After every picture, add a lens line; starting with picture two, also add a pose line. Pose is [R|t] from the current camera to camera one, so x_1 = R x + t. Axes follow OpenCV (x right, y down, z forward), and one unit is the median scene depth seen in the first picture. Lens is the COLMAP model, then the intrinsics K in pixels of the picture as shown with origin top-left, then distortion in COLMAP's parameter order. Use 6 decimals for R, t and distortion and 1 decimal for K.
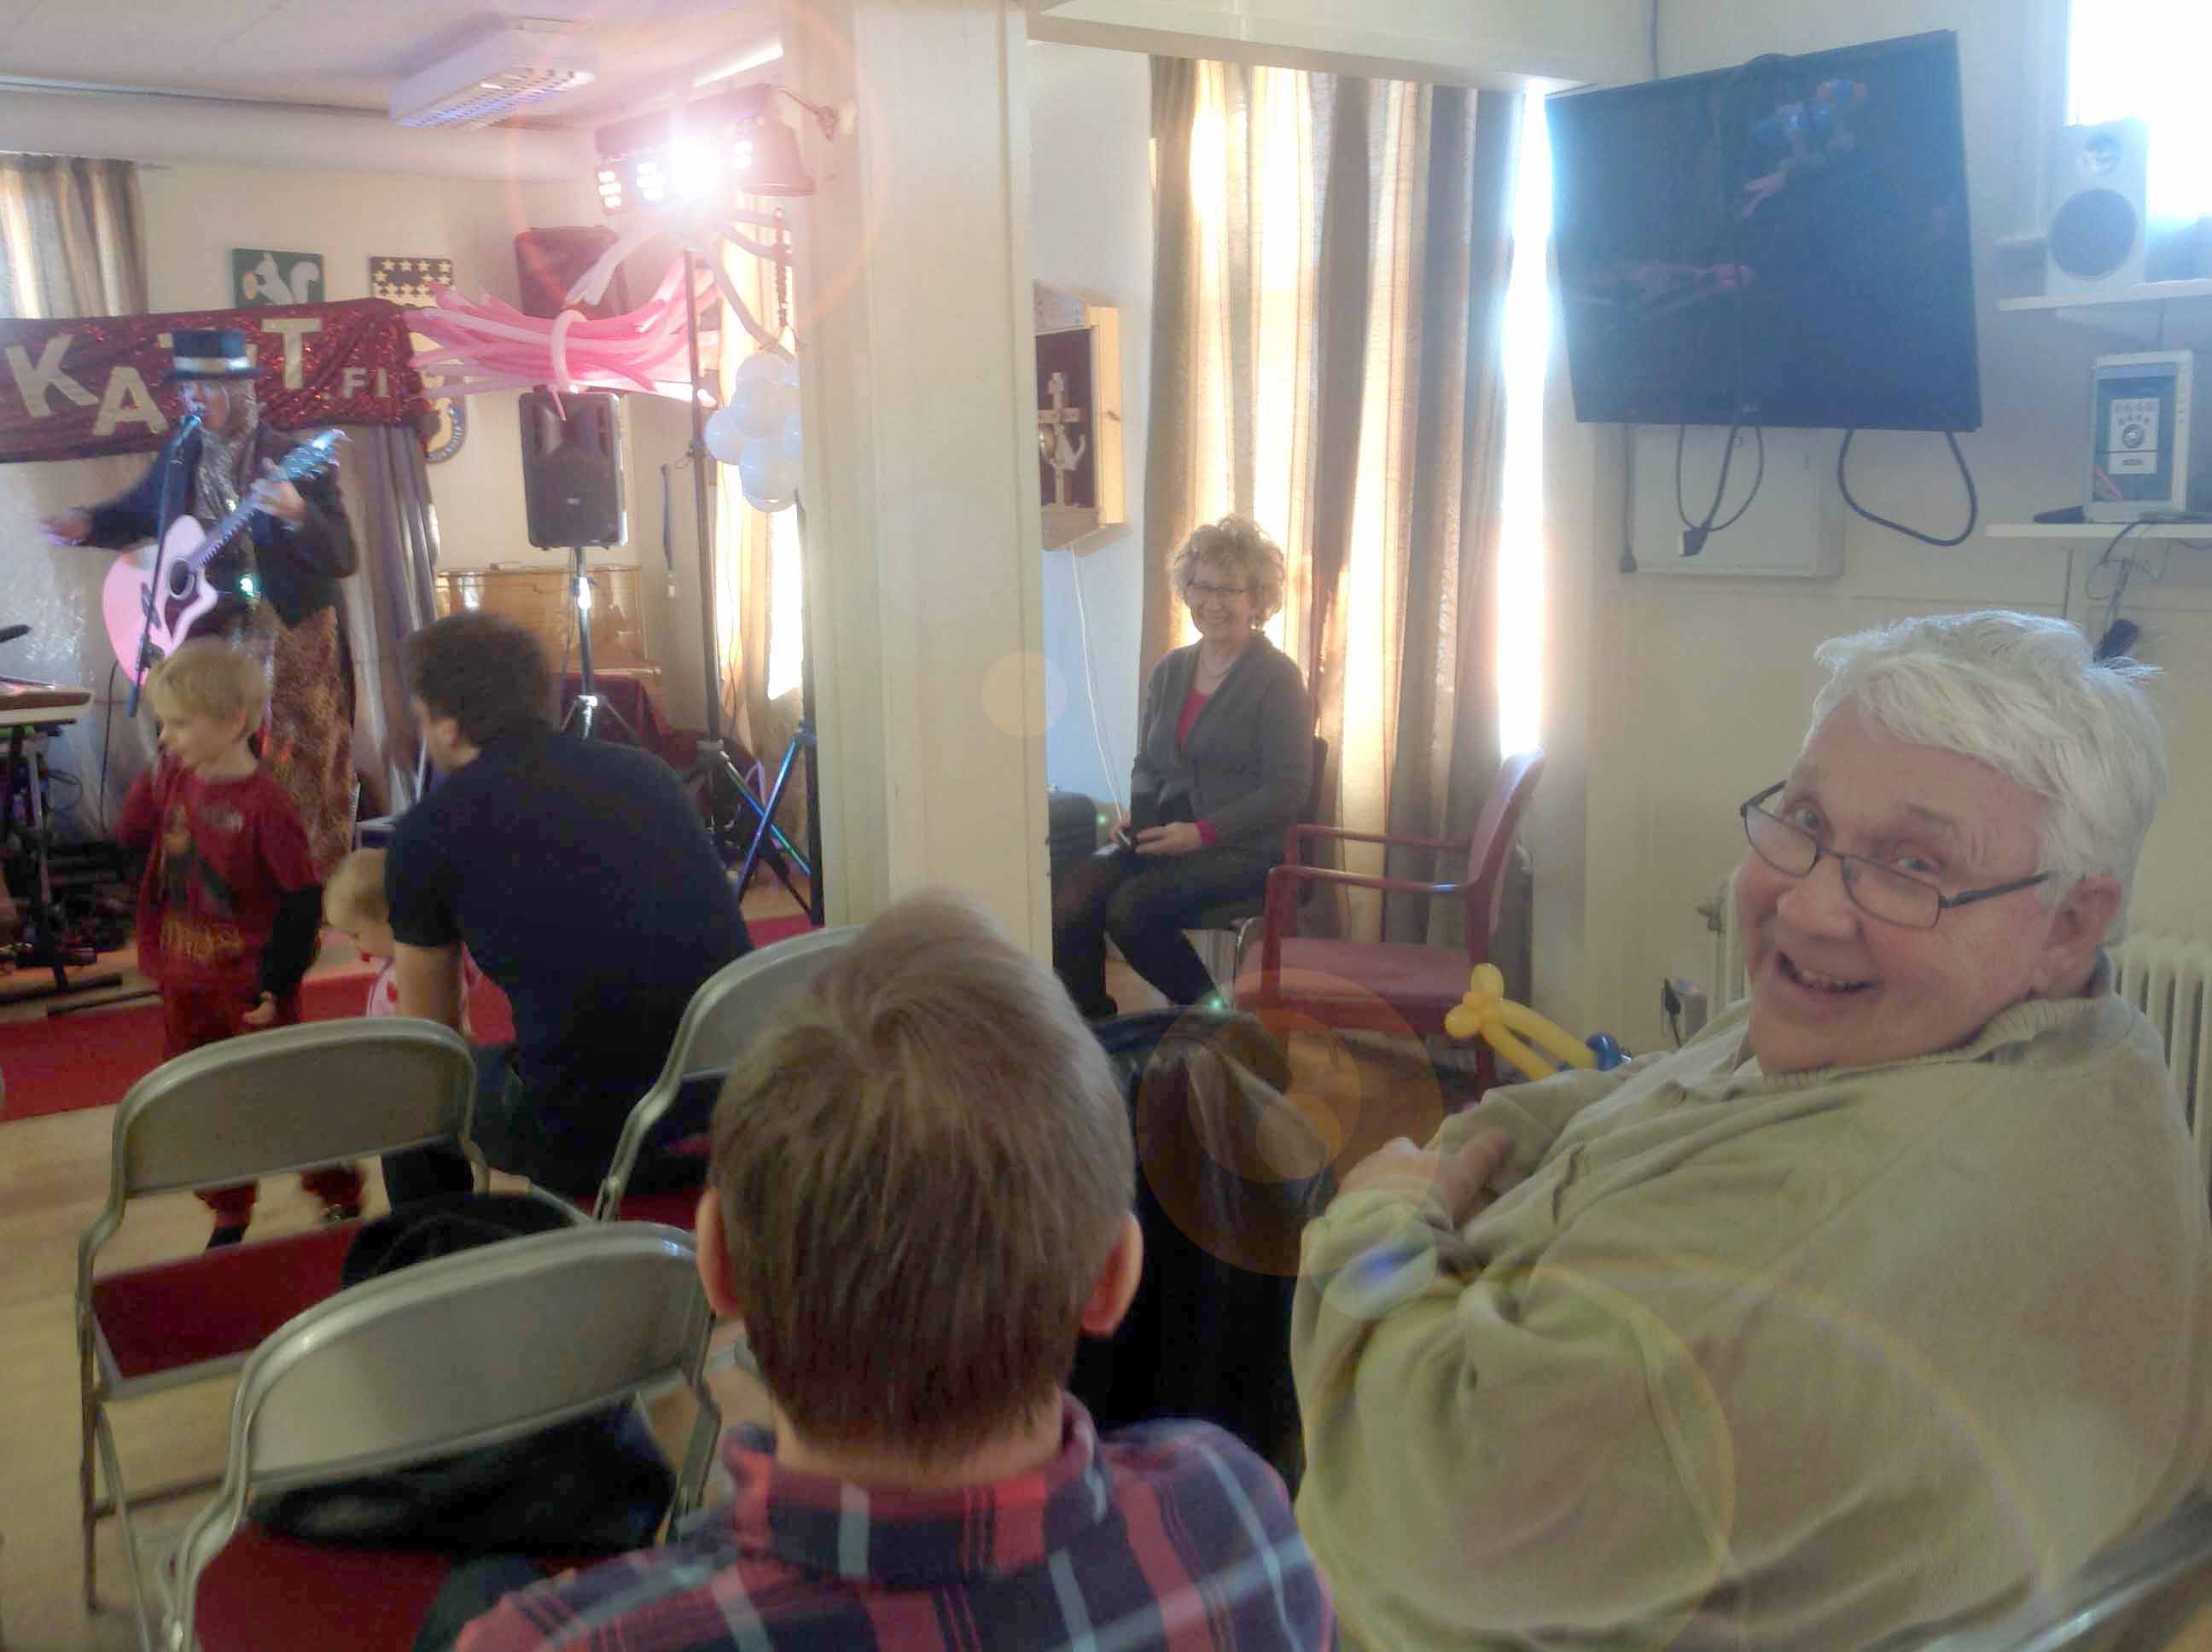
lens RADIAL K [[2111.1, 0, 1106.0], [0, 2111.1, 826.0], [0, 0, 1]] dist [-0.000701, -0.009462]
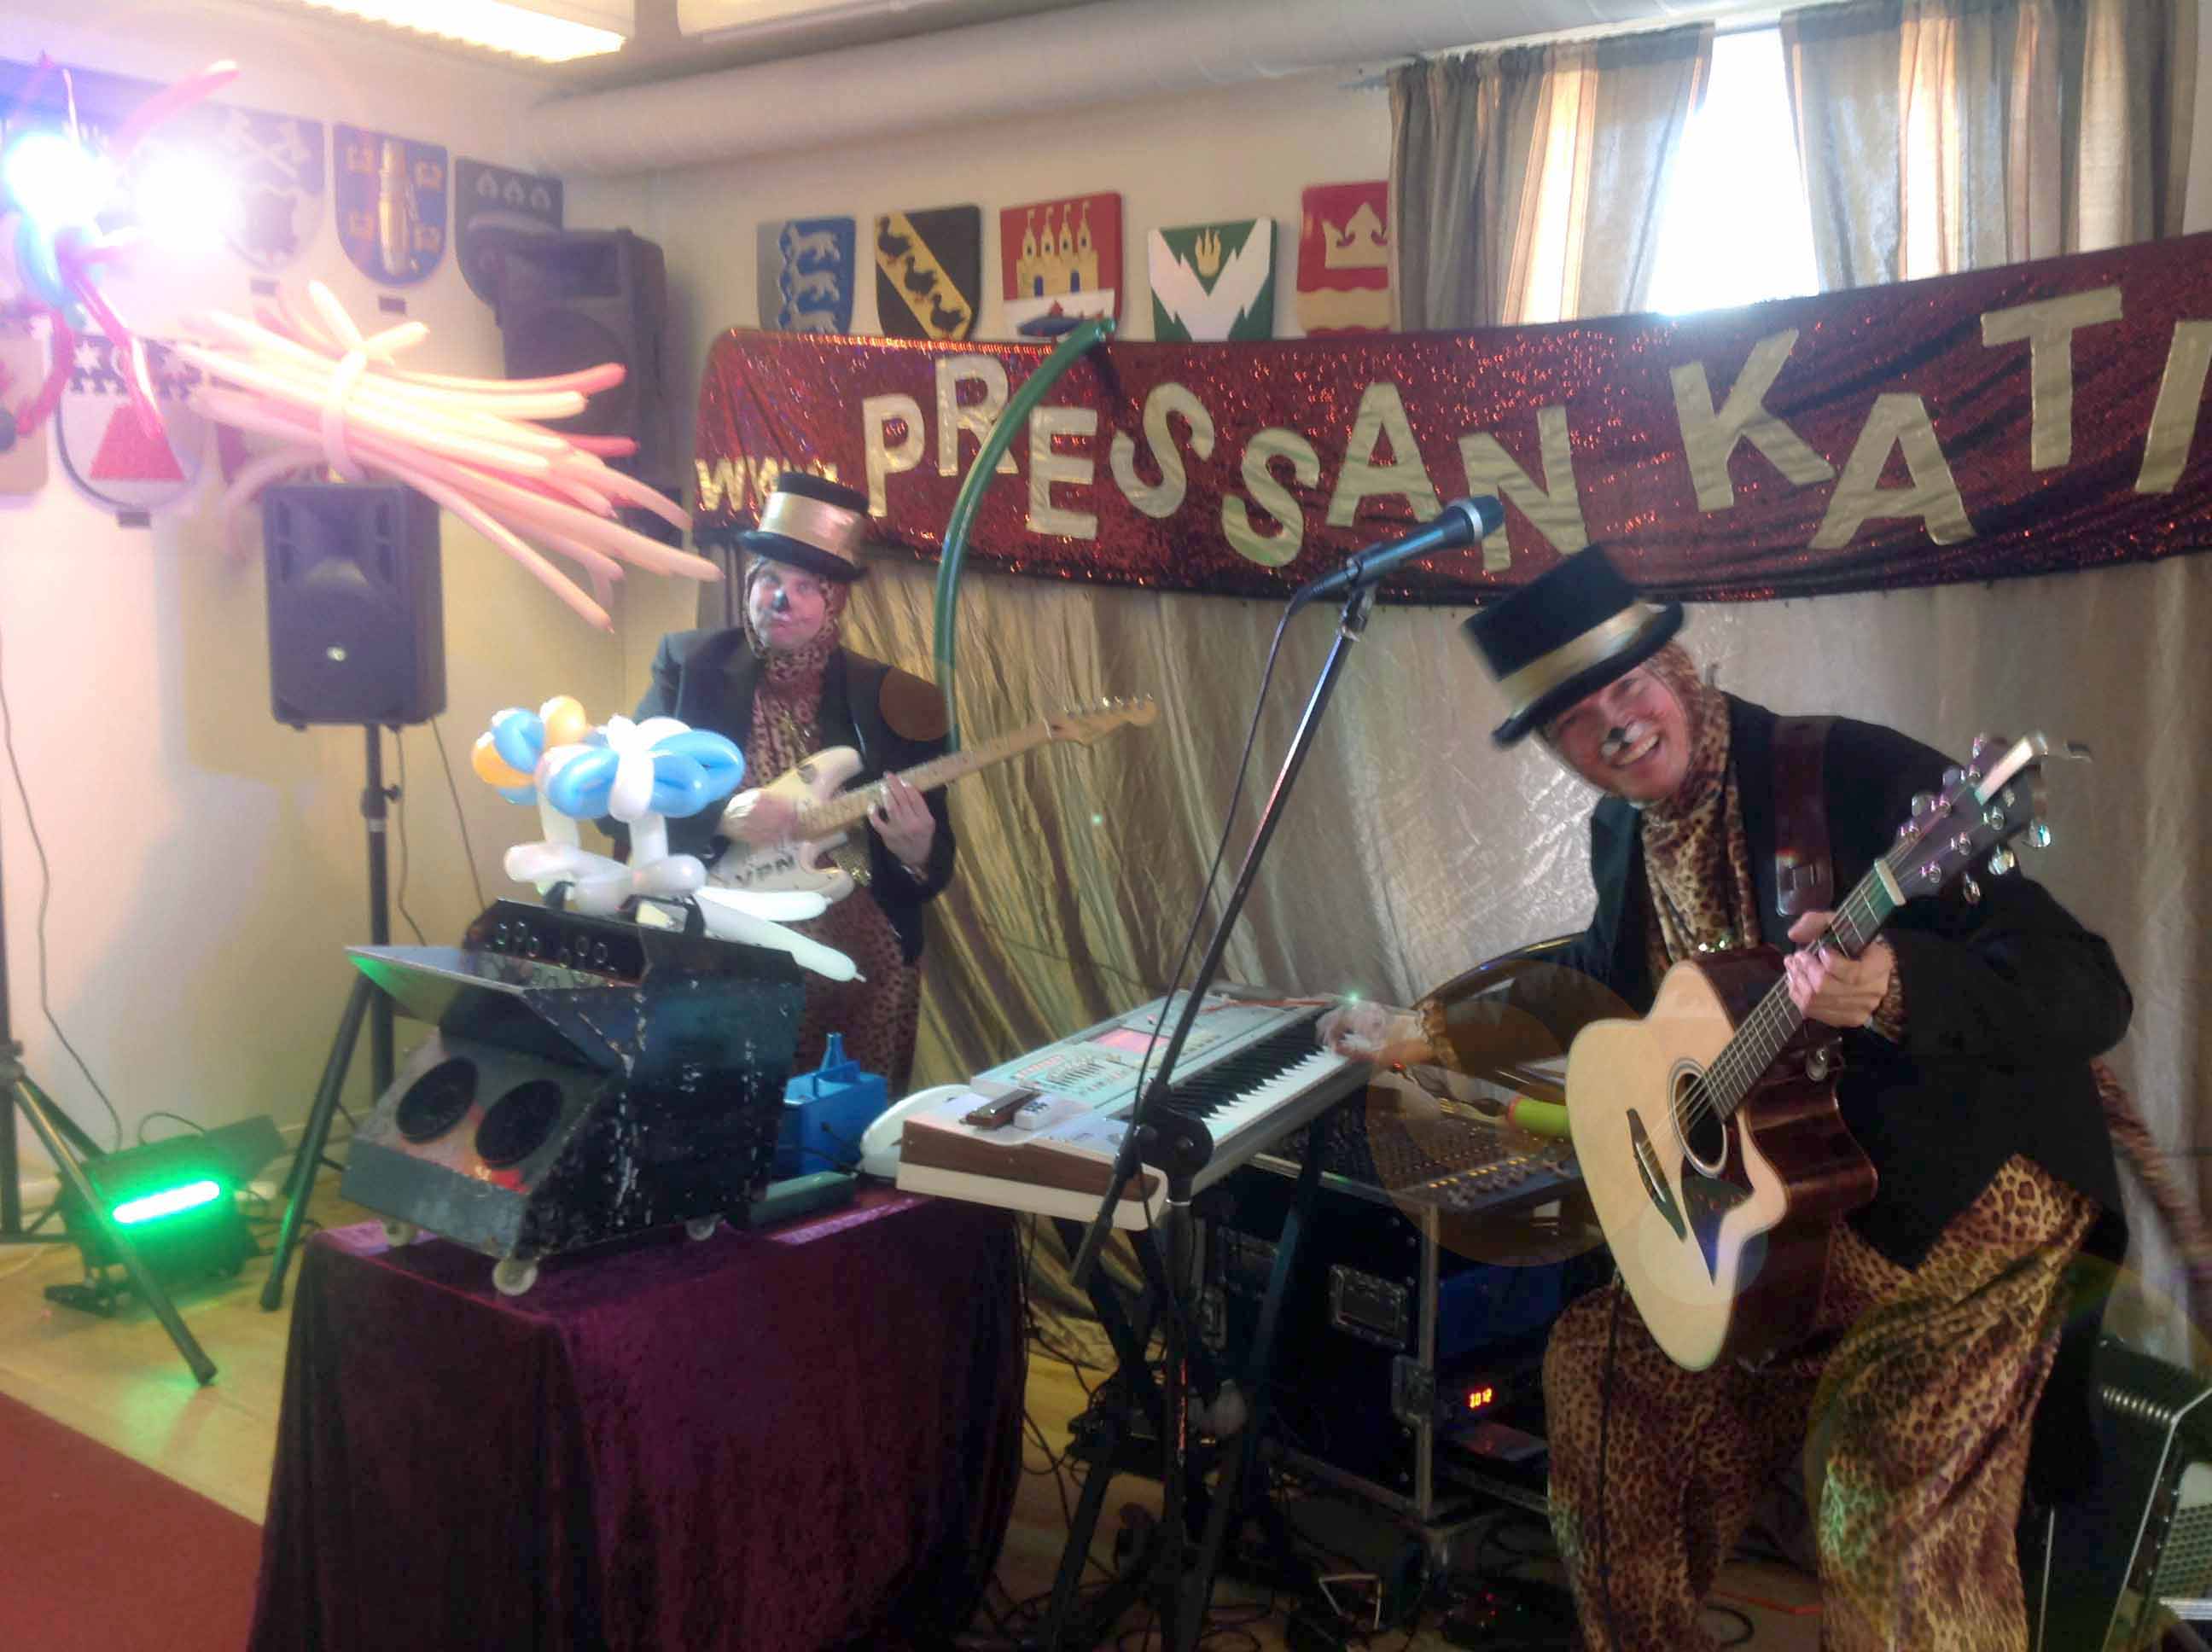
lens RADIAL K [[2114.6, 0, 1129.8], [0, 2114.6, 820.6], [0, 0, 1]] dist [0.137905, -0.281526]
pose [[0.340099, 0.125322, -0.932002, -0.083736], [-0.169650, 0.982996, 0.070271, -0.126392], [0.924960, 0.134215, 0.355577, 0.664073]]
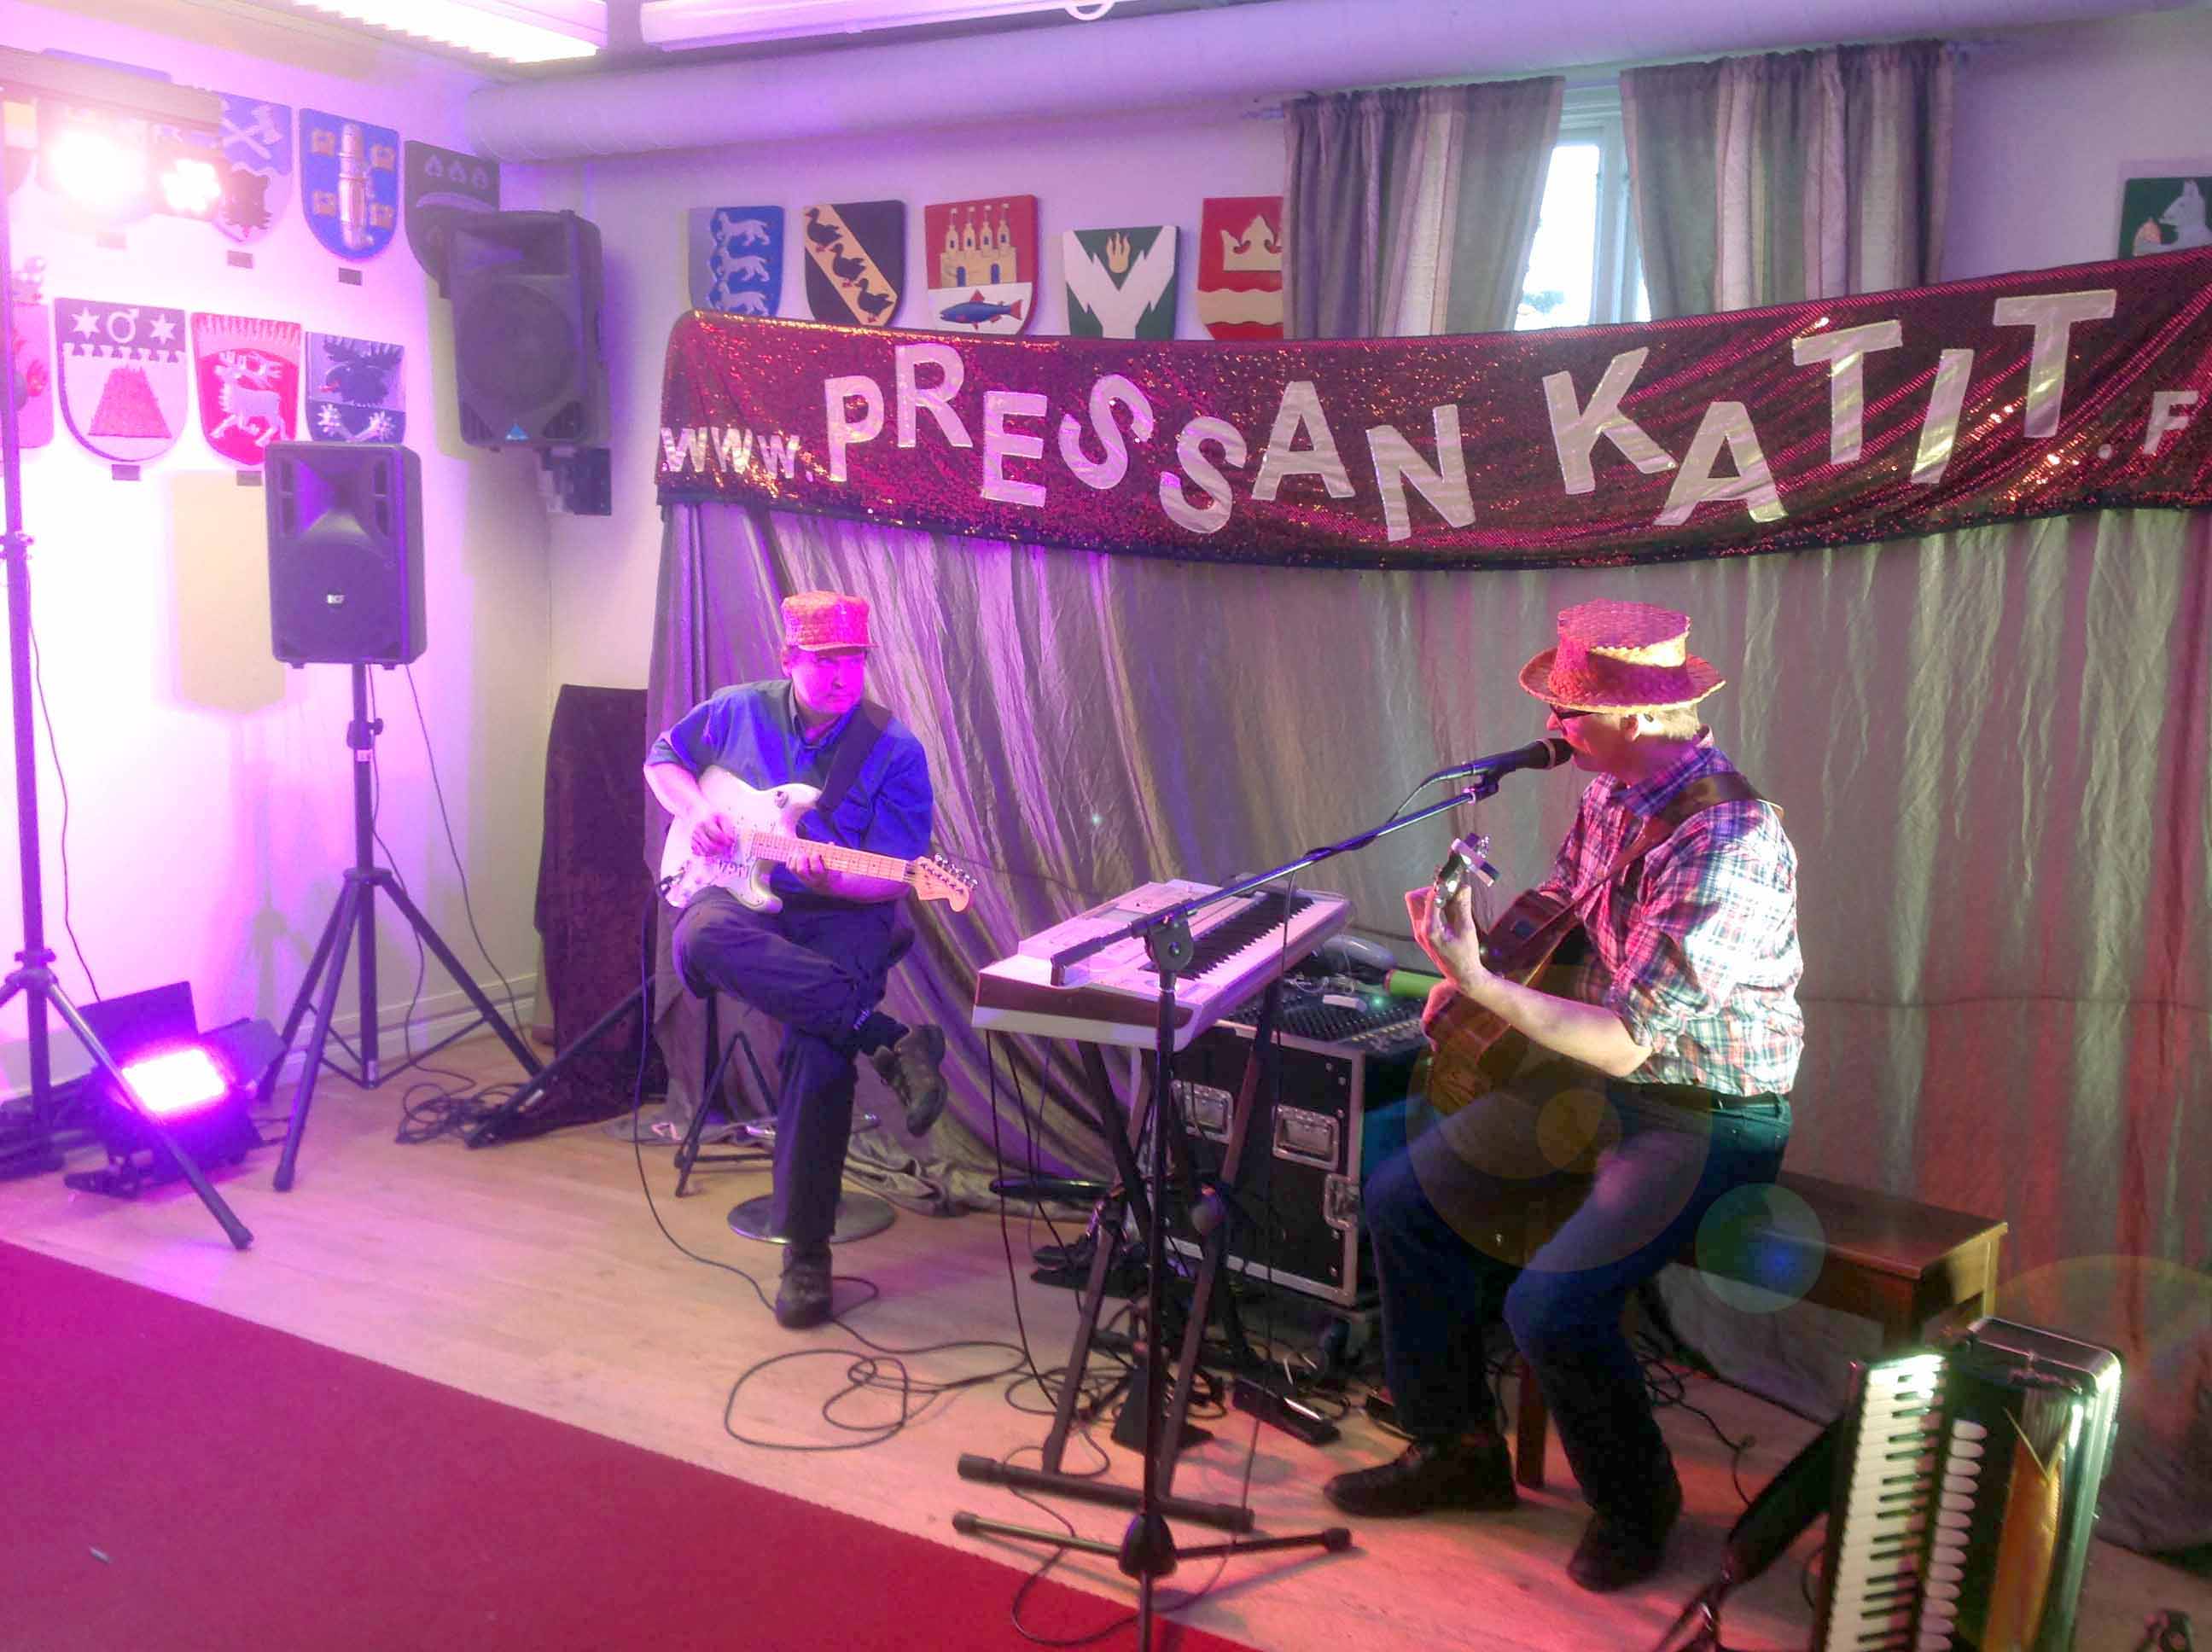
lens RADIAL K [[2132.6, 0, 1106.0], [0, 2132.6, 826.0], [0, 0, 1]] dist [0.142054, -0.294327]
pose [[0.433955, 0.146507, -0.888943, -0.012488], [-0.175670, 0.981511, 0.076006, -0.115786], [0.883642, 0.123178, 0.451668, 0.578149]]
